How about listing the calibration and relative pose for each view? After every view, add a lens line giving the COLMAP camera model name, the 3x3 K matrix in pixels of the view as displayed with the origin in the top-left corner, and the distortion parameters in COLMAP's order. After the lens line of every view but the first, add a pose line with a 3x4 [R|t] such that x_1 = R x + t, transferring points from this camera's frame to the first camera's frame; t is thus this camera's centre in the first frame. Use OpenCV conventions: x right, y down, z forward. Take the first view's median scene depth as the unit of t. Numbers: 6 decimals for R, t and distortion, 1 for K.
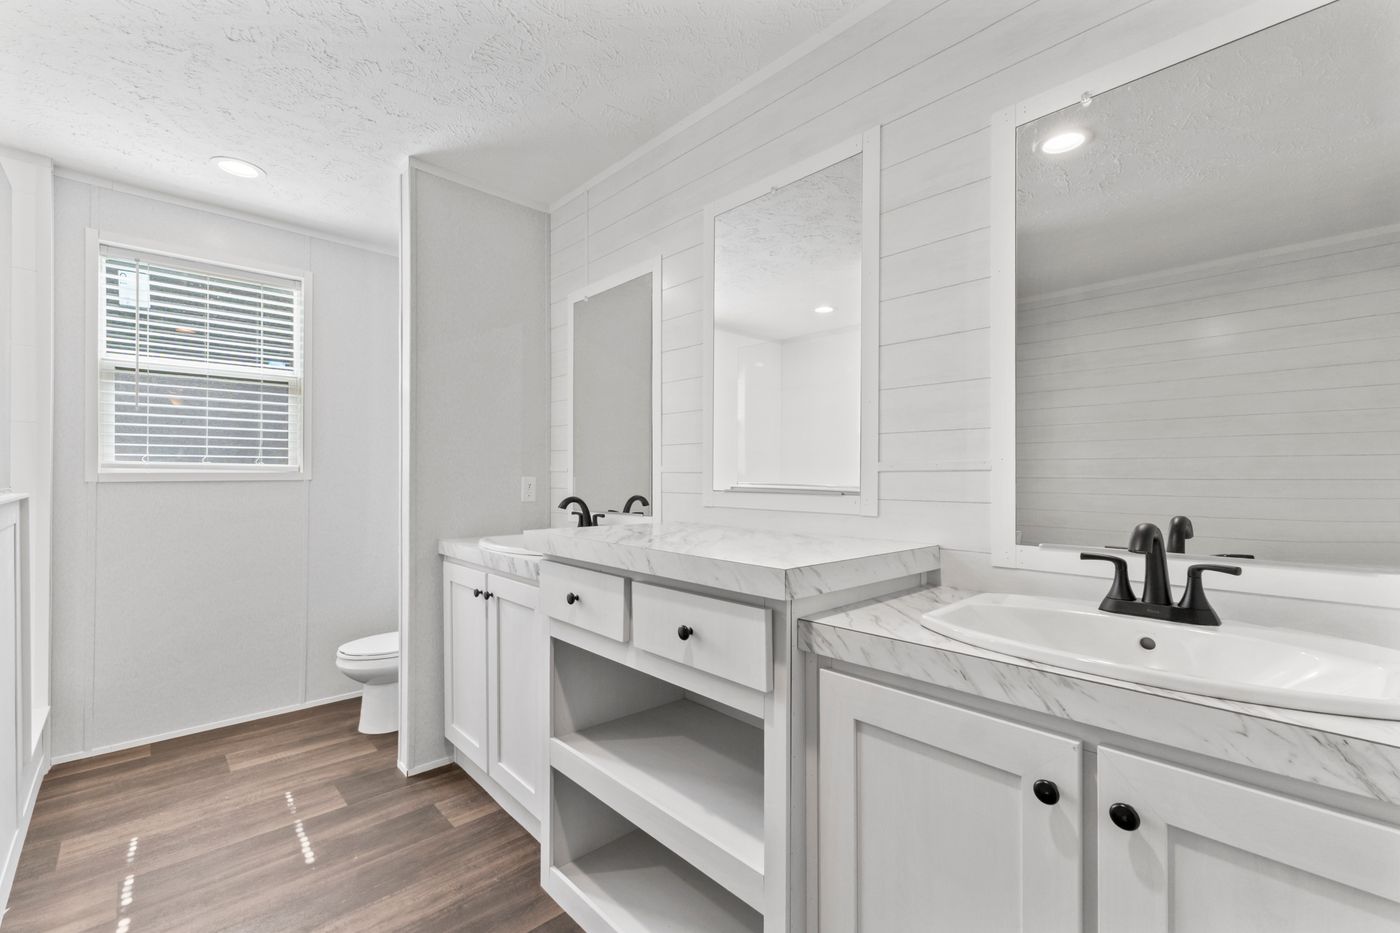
lens RADIAL K [[595.6, 0, 692.2], [0, 595.6, 477.2], [0, 0, 1]] dist [0.008867, -0.001071]
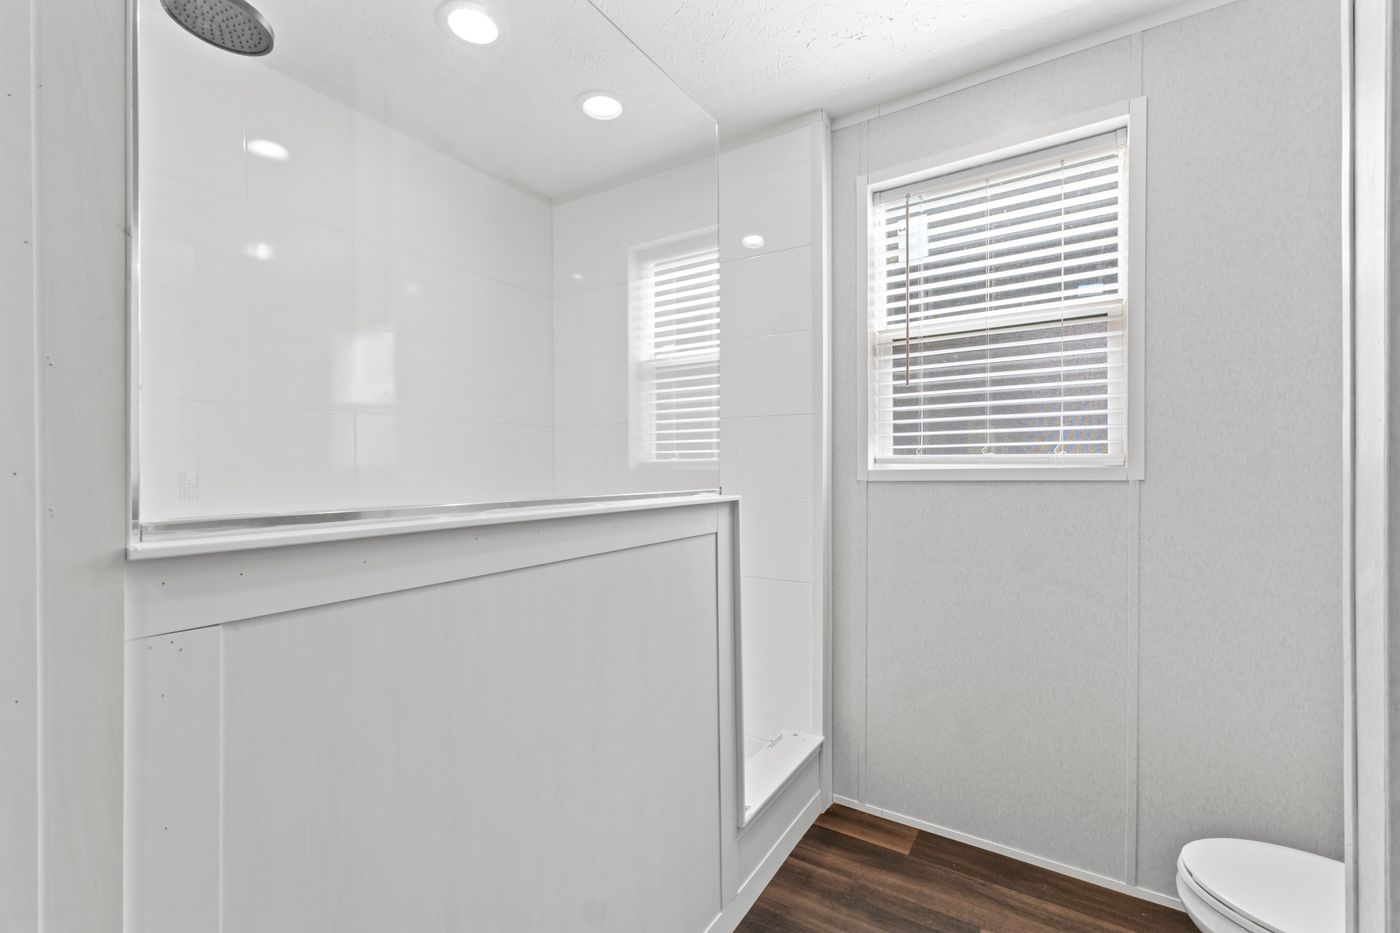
lens RADIAL K [[595.6, 0, 709.8], [0, 595.6, 473.7], [0, 0, 1]] dist [0.008867, -0.001071]
pose [[0.261226, -0.003737, -0.965270, -0.246426], [-0.003561, 0.999982, -0.004835, 0.002851], [0.965271, 0.004700, 0.261208, 0.544240]]
